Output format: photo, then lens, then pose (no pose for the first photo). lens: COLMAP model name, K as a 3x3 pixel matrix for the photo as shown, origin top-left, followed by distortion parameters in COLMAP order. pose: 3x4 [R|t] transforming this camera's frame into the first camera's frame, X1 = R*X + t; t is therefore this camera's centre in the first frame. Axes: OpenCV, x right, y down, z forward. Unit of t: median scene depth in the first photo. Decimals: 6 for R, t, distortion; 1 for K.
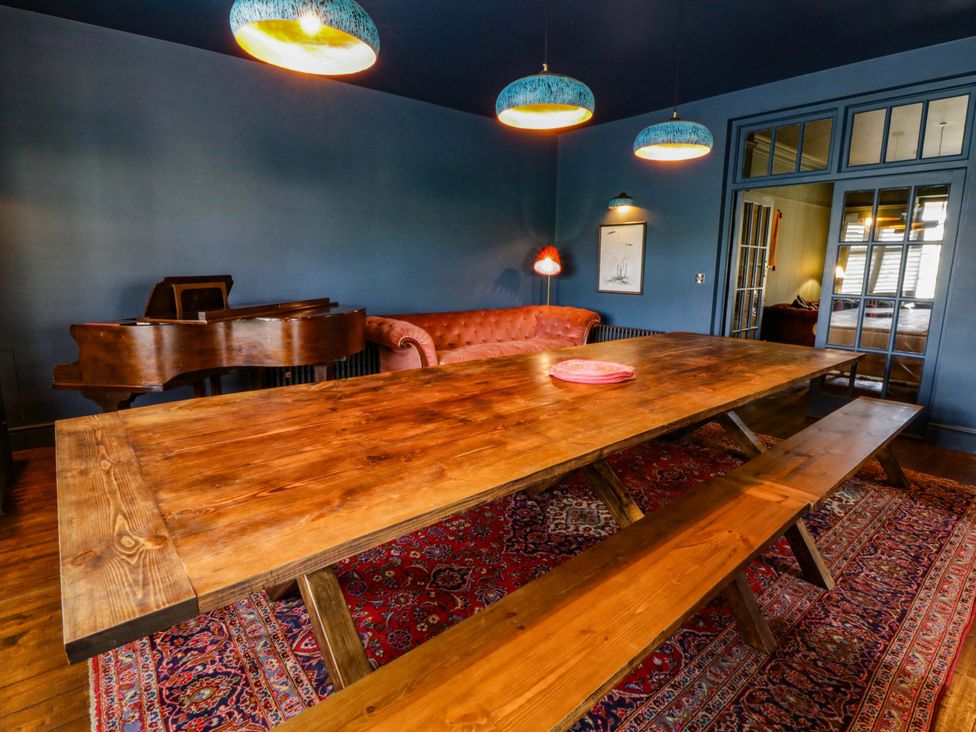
lens RADIAL K [[516.7, 0, 500.3], [0, 516.7, 361.6], [0, 0, 1]] dist [0.020737, -0.021394]
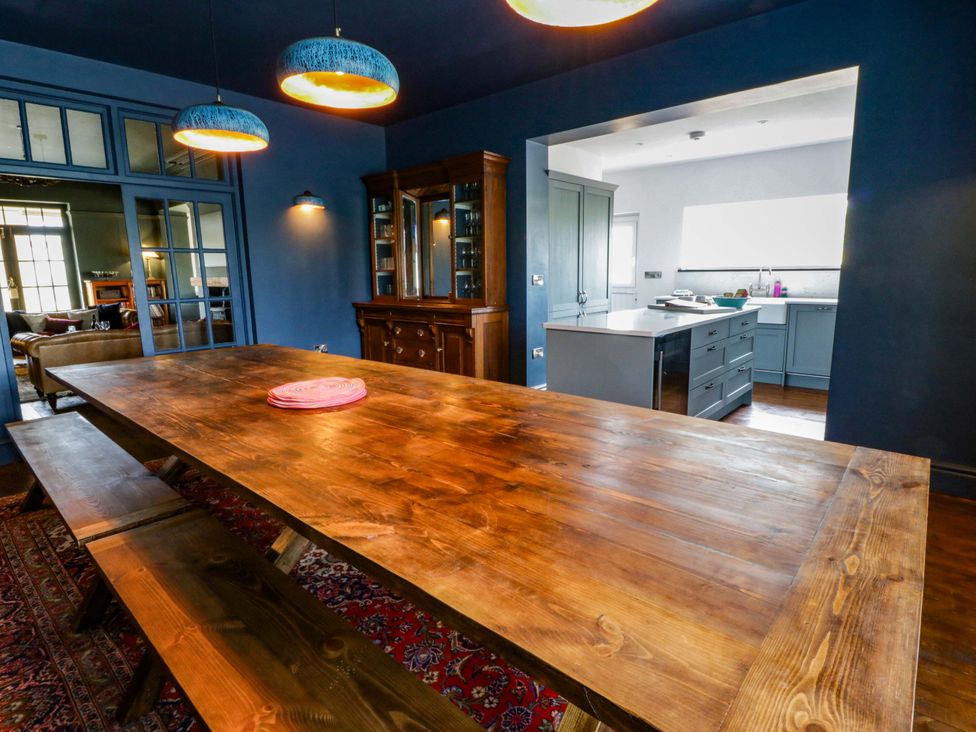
lens RADIAL K [[516.7, 0, 500.3], [0, 516.7, 361.6], [0, 0, 1]] dist [0.020737, -0.021394]
pose [[-0.168327, -0.180664, 0.969034, -0.945392], [0.195319, 0.957456, 0.212434, -0.208845], [-0.966186, 0.225029, -0.125879, 1.075668]]
